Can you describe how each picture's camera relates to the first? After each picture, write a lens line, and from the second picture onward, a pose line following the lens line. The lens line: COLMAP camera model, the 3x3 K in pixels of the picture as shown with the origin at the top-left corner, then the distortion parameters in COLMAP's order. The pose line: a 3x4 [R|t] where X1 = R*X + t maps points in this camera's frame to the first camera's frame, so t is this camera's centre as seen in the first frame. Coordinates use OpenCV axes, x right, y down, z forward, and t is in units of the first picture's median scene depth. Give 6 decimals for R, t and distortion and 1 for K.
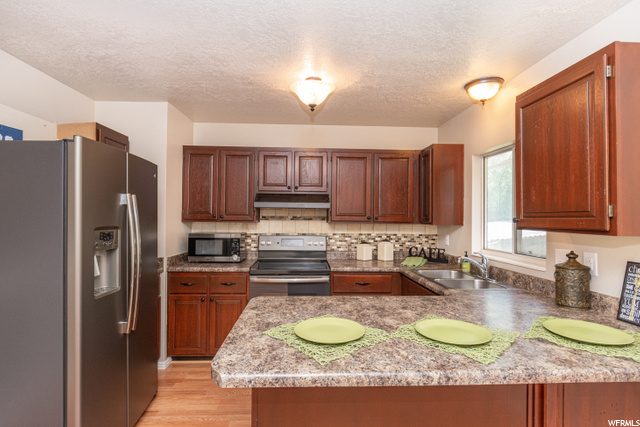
lens RADIAL K [[318.3, 0, 320.0], [0, 318.3, 213.5], [0, 0, 1]] dist [-0.003390, -0.000881]
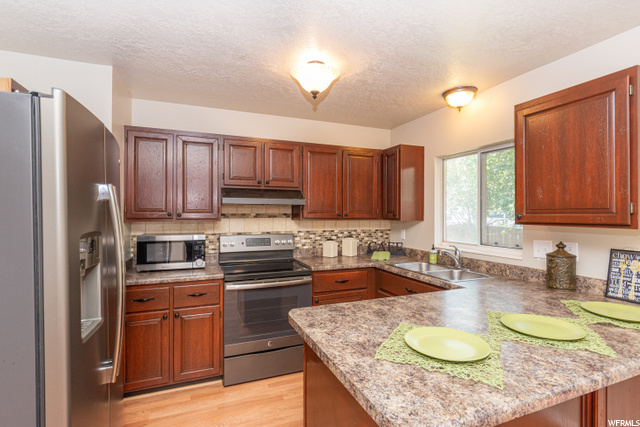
lens RADIAL K [[302.5, 0, 306.5], [0, 302.5, 212.7], [0, 0, 1]] dist [-0.001327, -0.000377]
pose [[0.944221, -0.007299, 0.329232, -0.277839], [0.003572, 0.999923, 0.011923, -0.003998], [-0.329293, -0.010082, 0.944174, 0.151854]]
